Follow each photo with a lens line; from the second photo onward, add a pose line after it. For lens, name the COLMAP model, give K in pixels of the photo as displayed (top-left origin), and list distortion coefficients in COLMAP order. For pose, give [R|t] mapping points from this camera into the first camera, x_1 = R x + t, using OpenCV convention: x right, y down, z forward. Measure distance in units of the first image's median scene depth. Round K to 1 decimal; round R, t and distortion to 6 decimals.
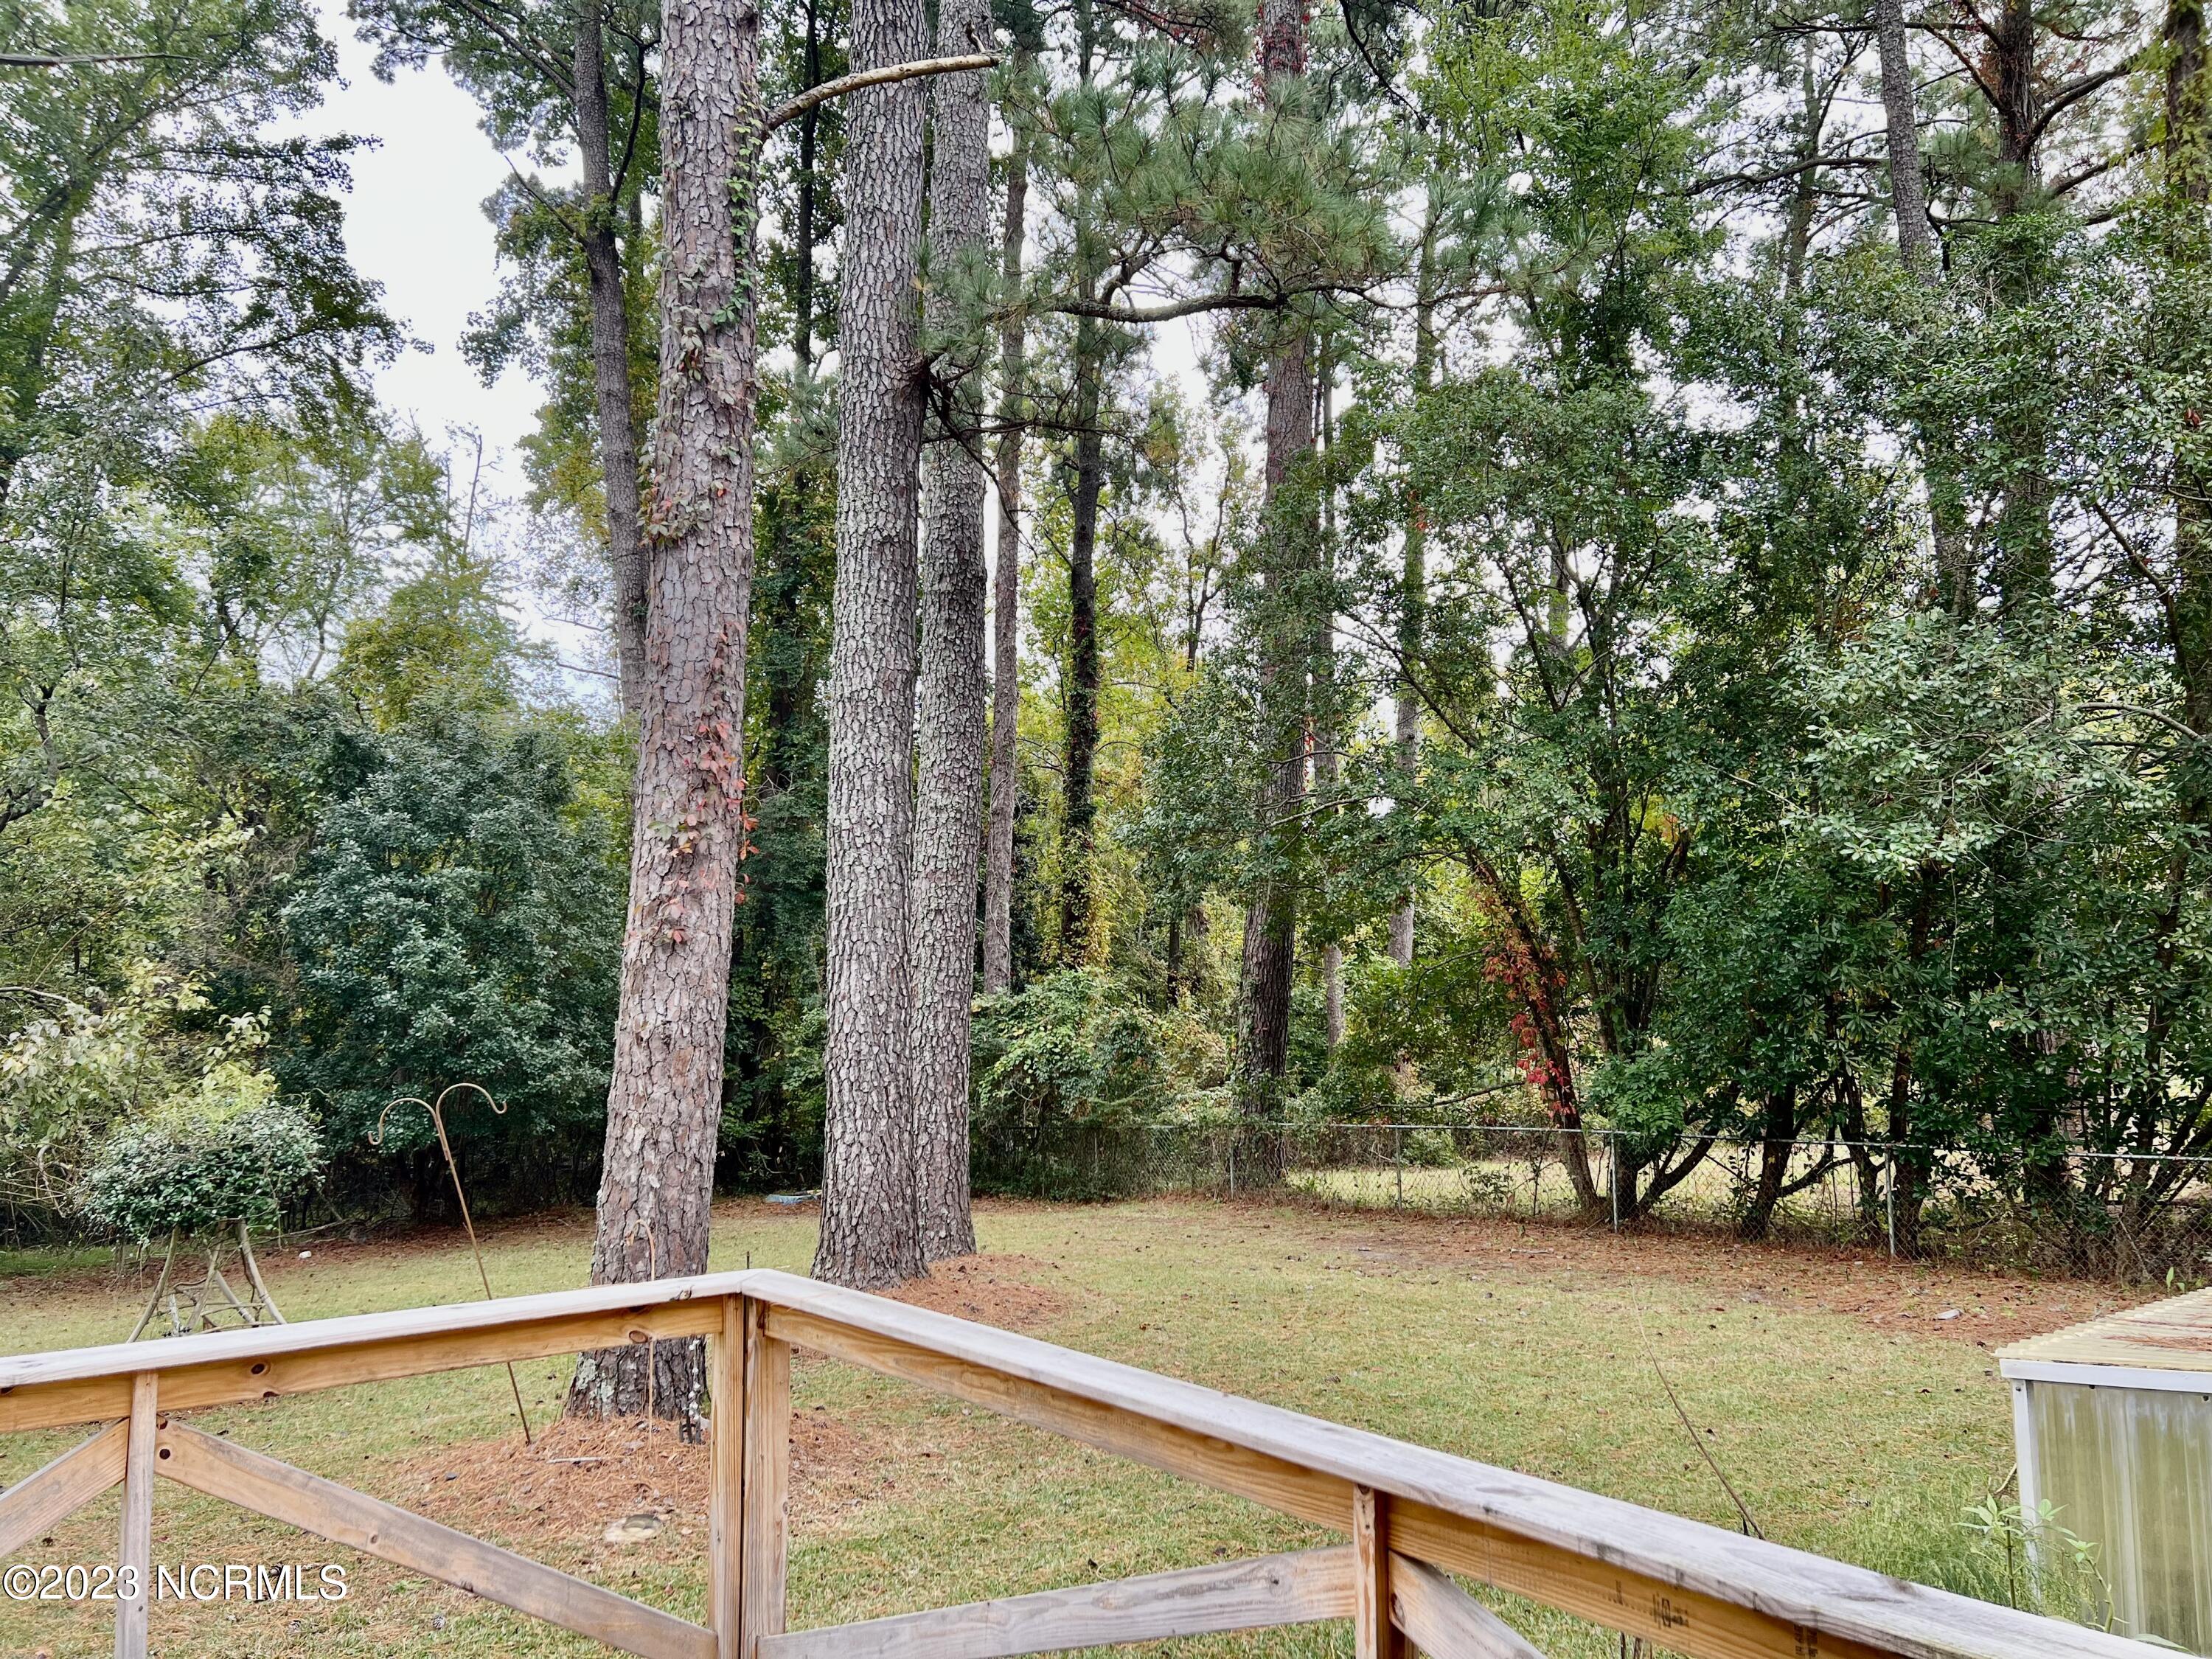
lens RADIAL K [[1635.3, 0, 1101.6], [0, 1635.3, 845.0], [0, 0, 1]] dist [0.075779, -0.104575]
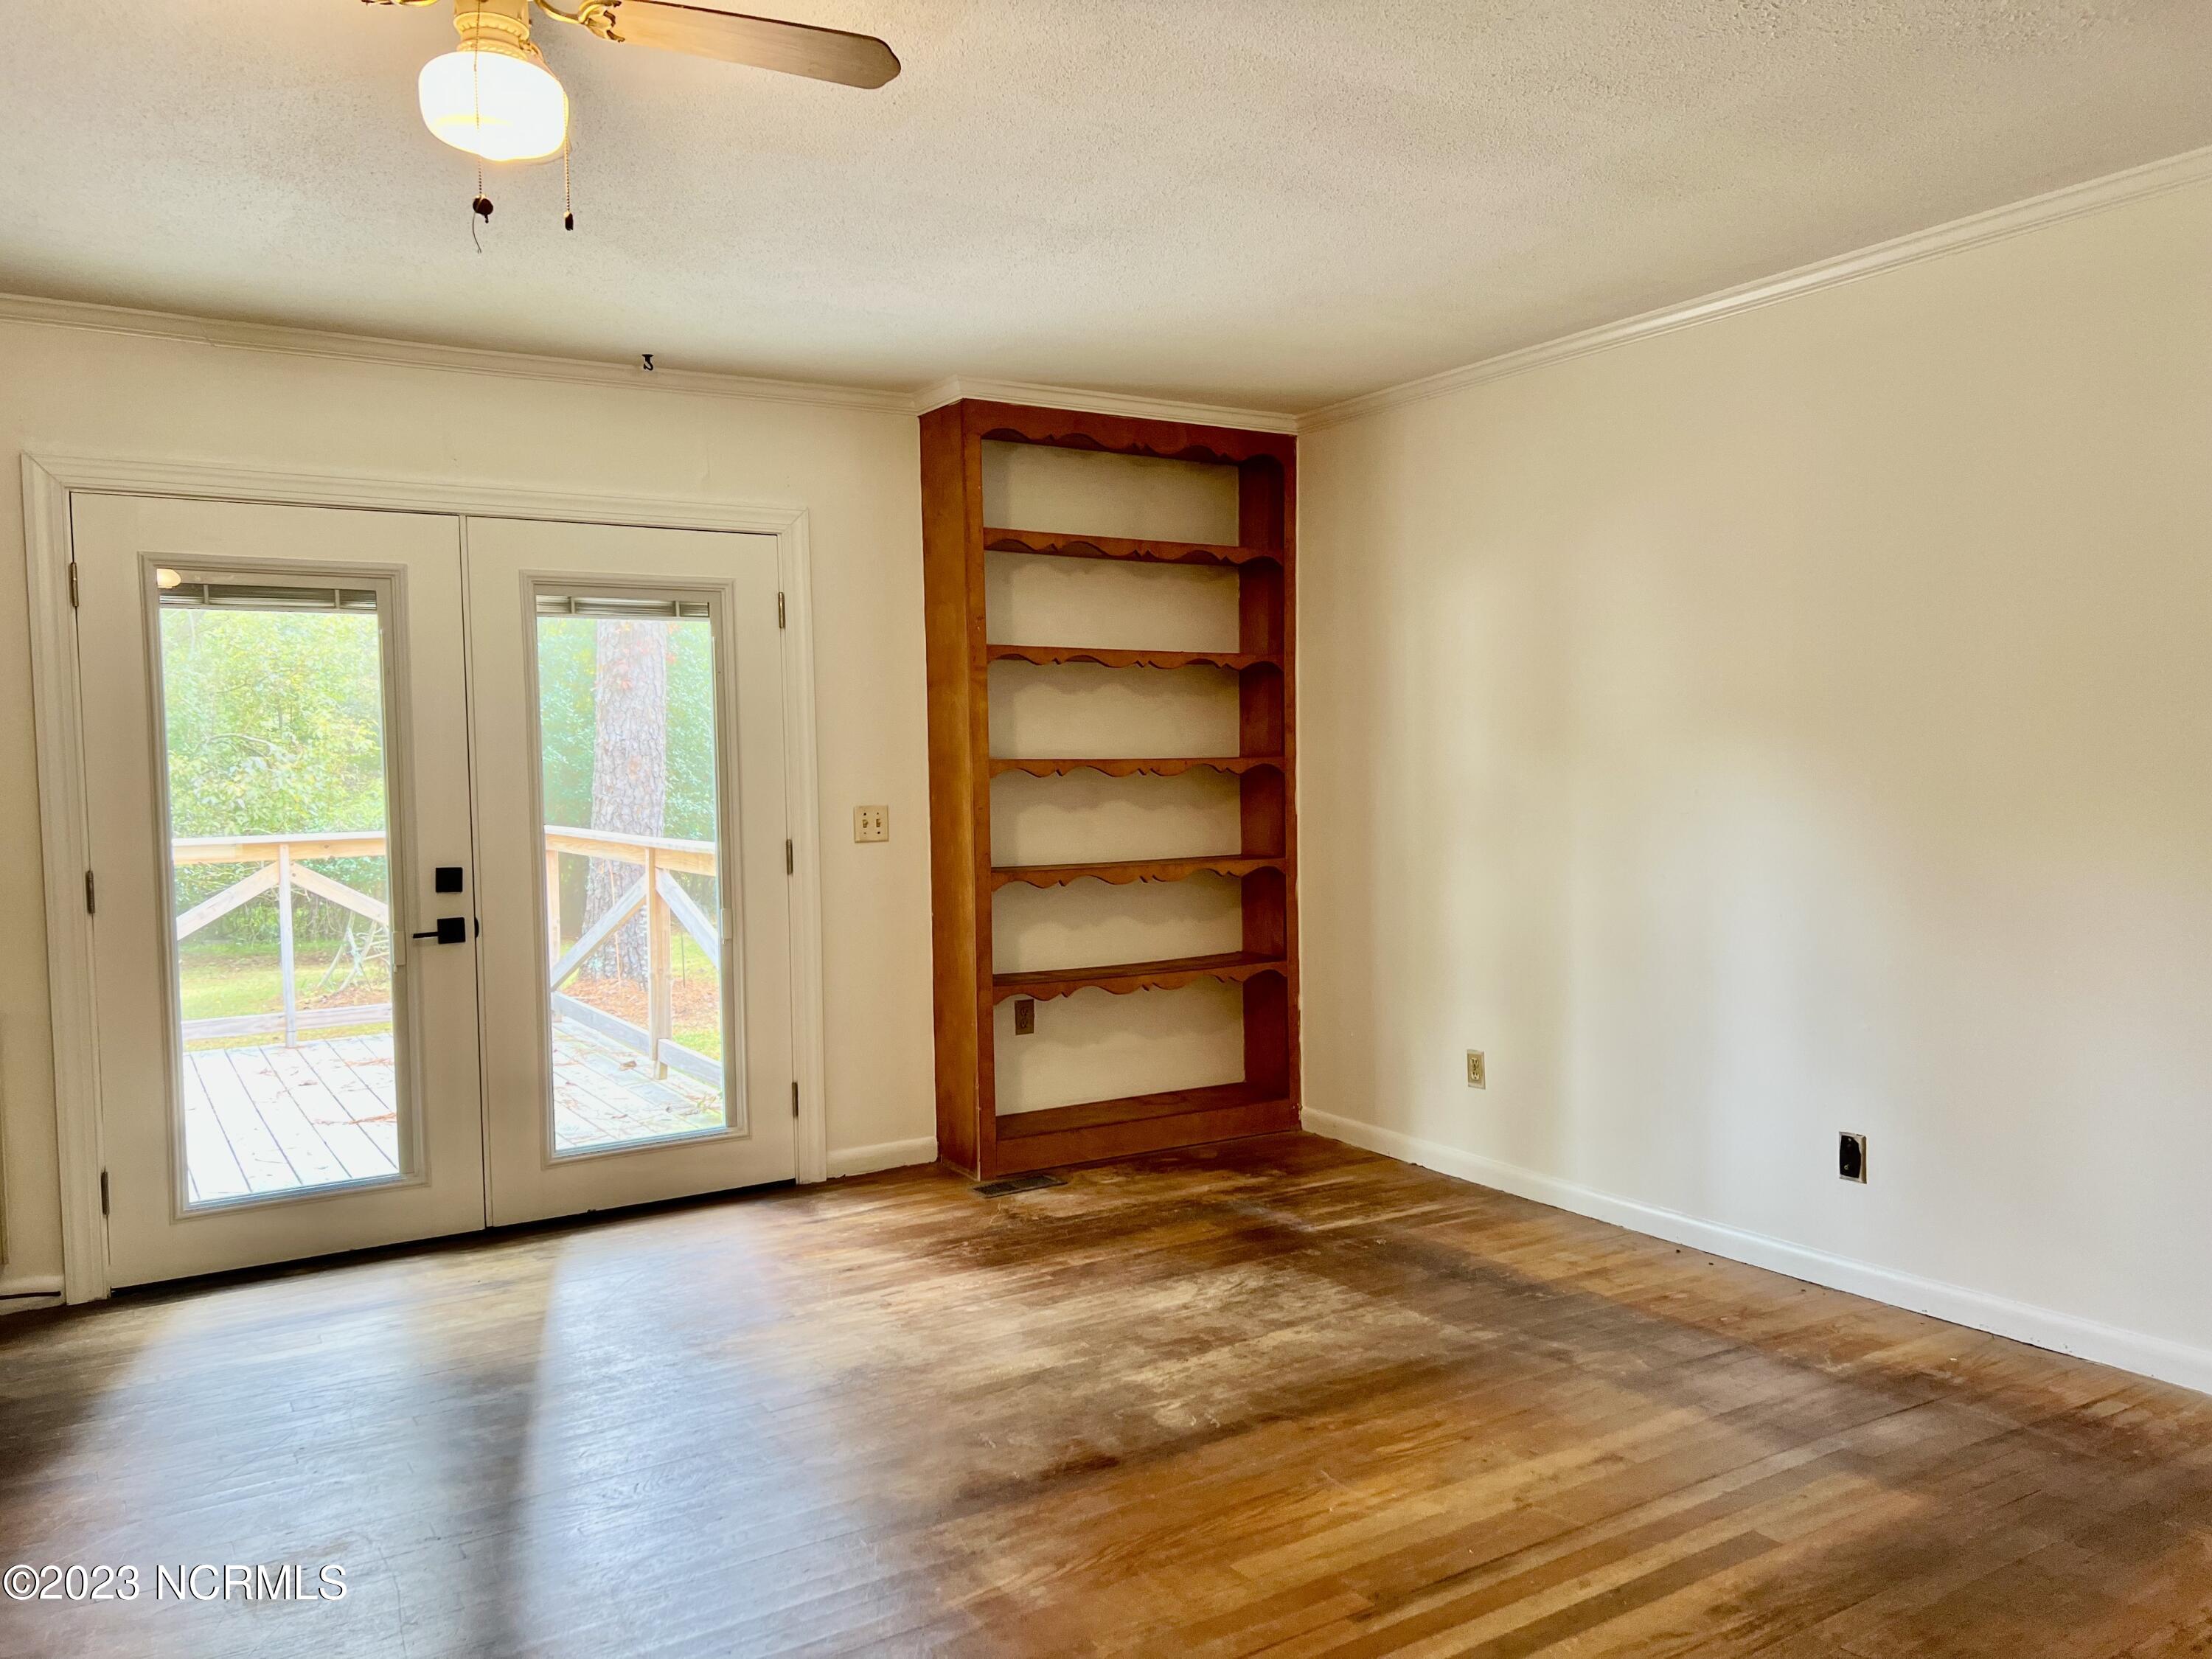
lens RADIAL K [[1667.9, 0, 1116.9], [0, 1667.9, 841.8], [0, 0, 1]] dist [0.077637, -0.097681]
pose [[0.995041, -0.006641, -0.099244, 0.216990], [0.021033, 0.989253, 0.144692, -0.010651], [0.097217, -0.146062, 0.984487, -0.326526]]
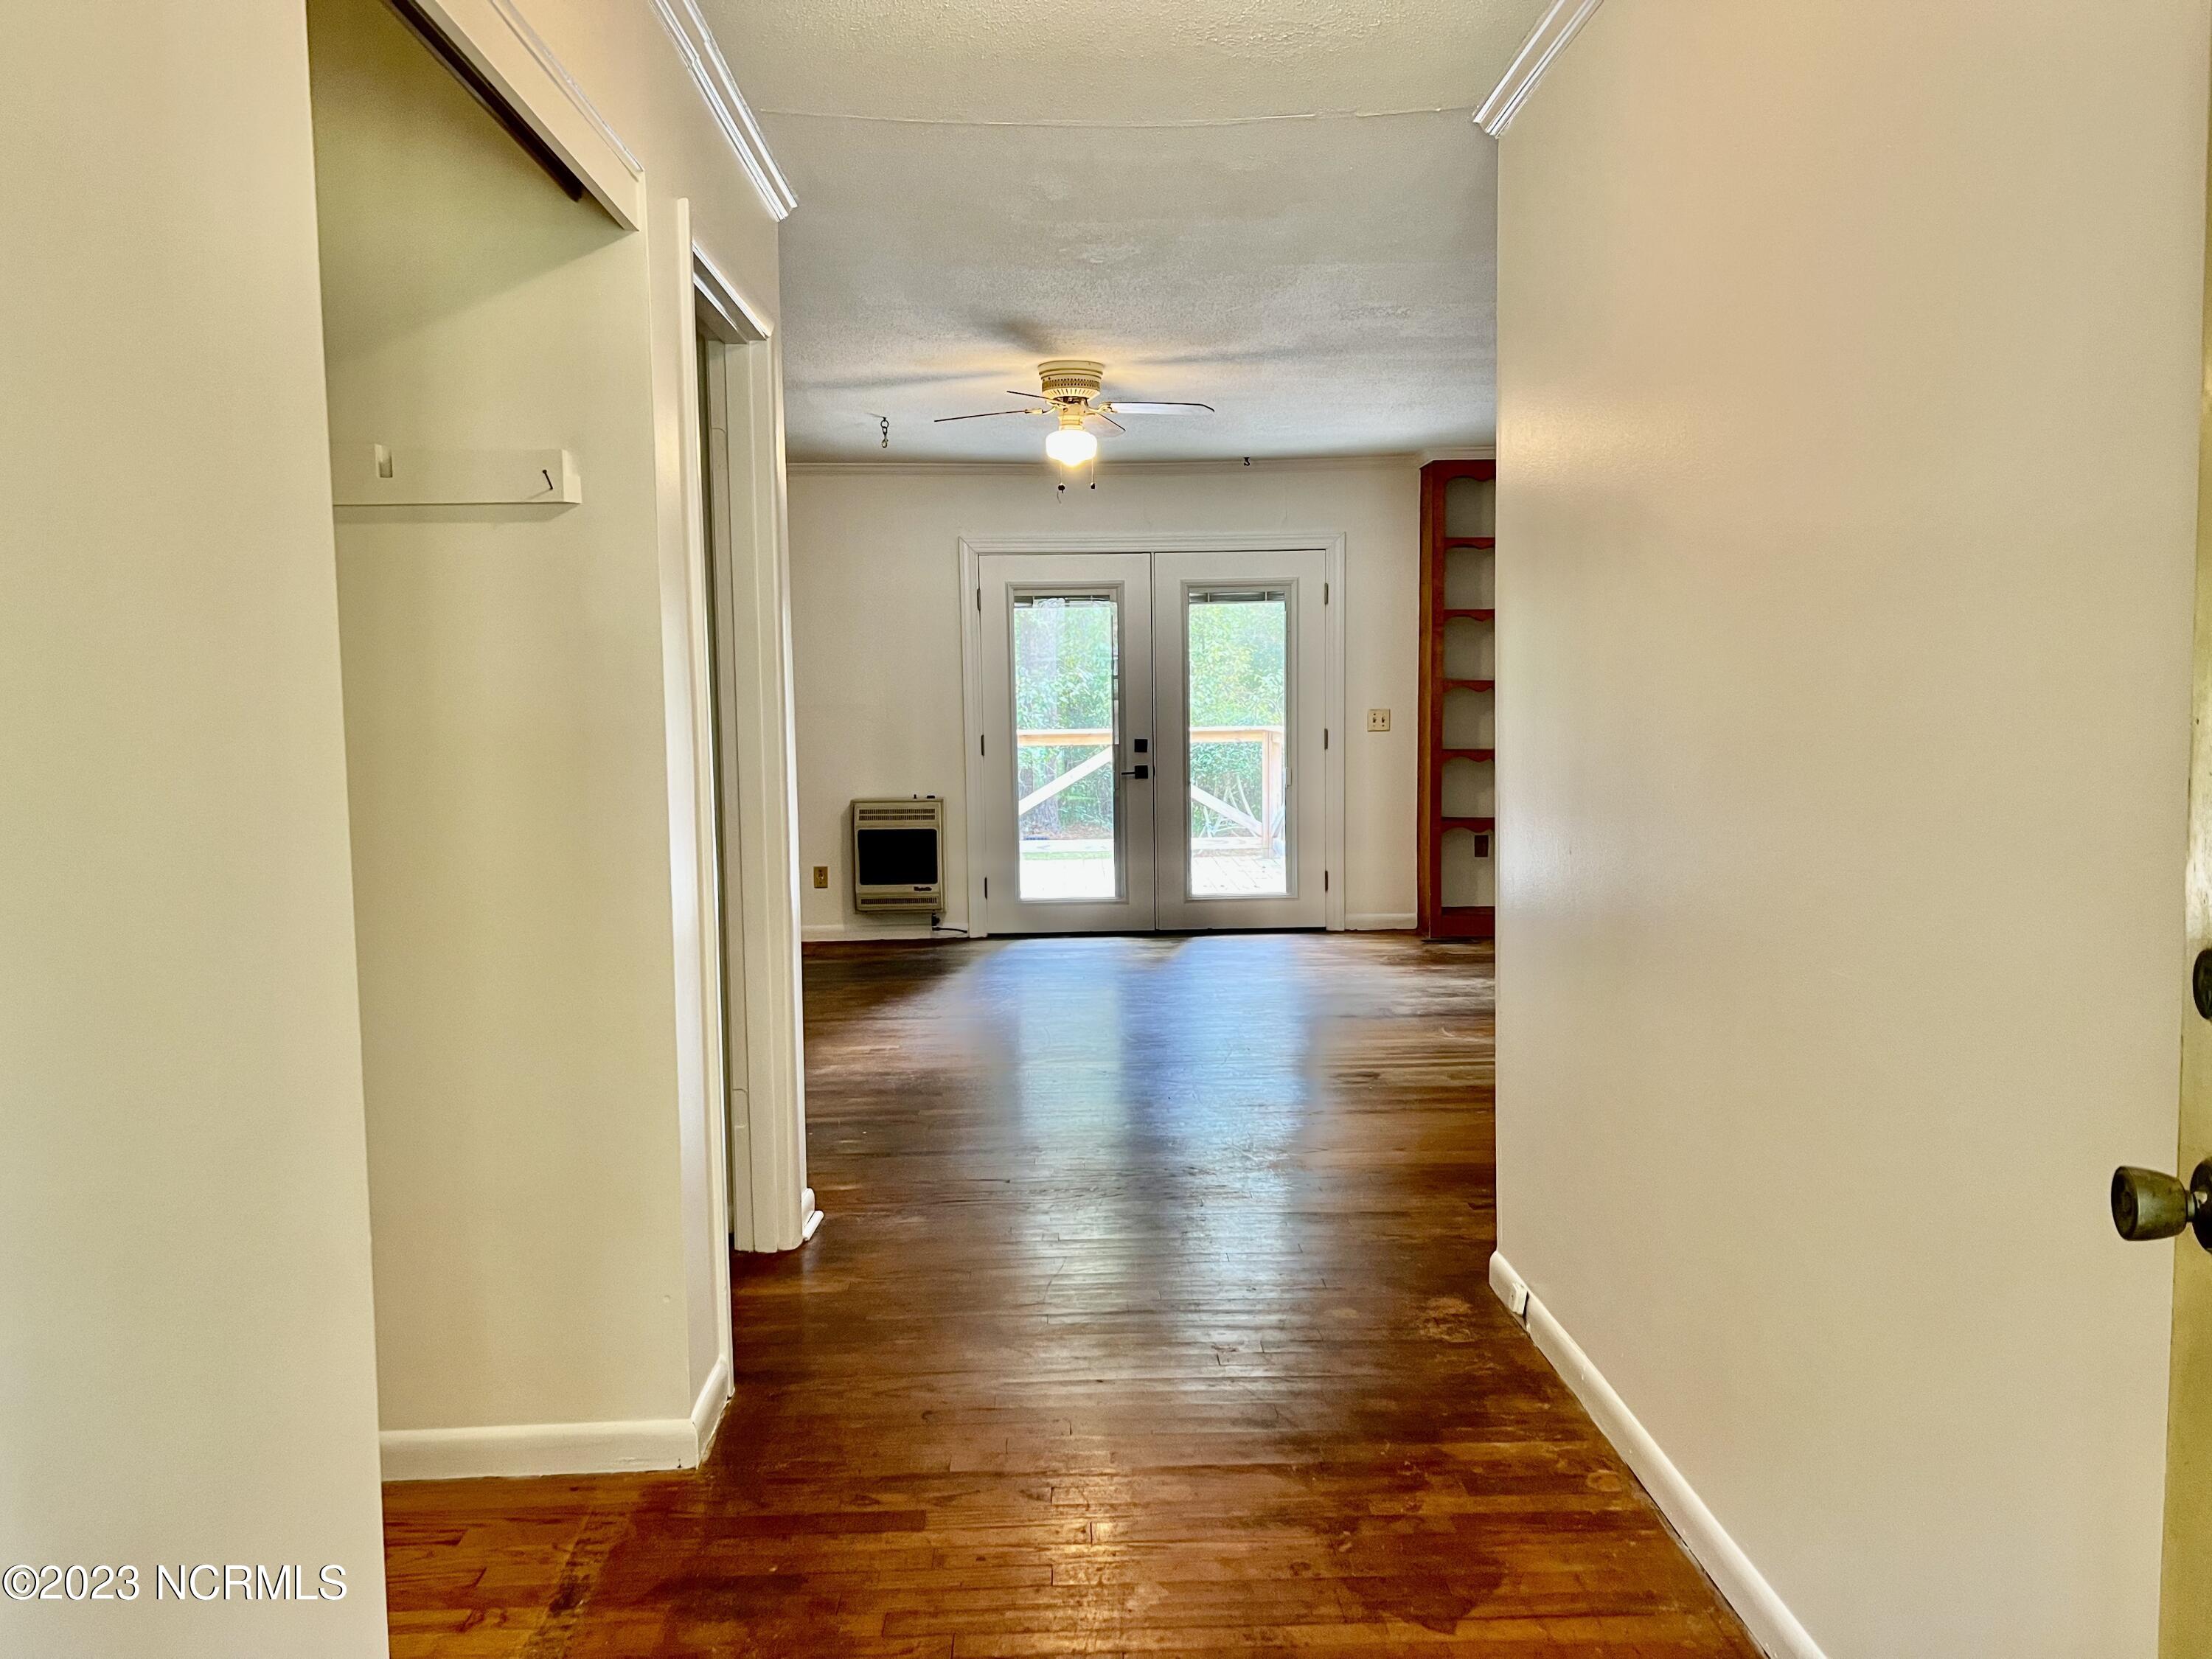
lens RADIAL K [[1711.4, 0, 1106.0], [0, 1711.4, 829.5], [0, 0, 1]] dist [0.064478, -0.080424]
pose [[0.801950, 0.042698, -0.595864, 0.426358], [0.067308, 0.984633, 0.161142, -0.031418], [0.593588, -0.169334, 0.786752, -0.532434]]
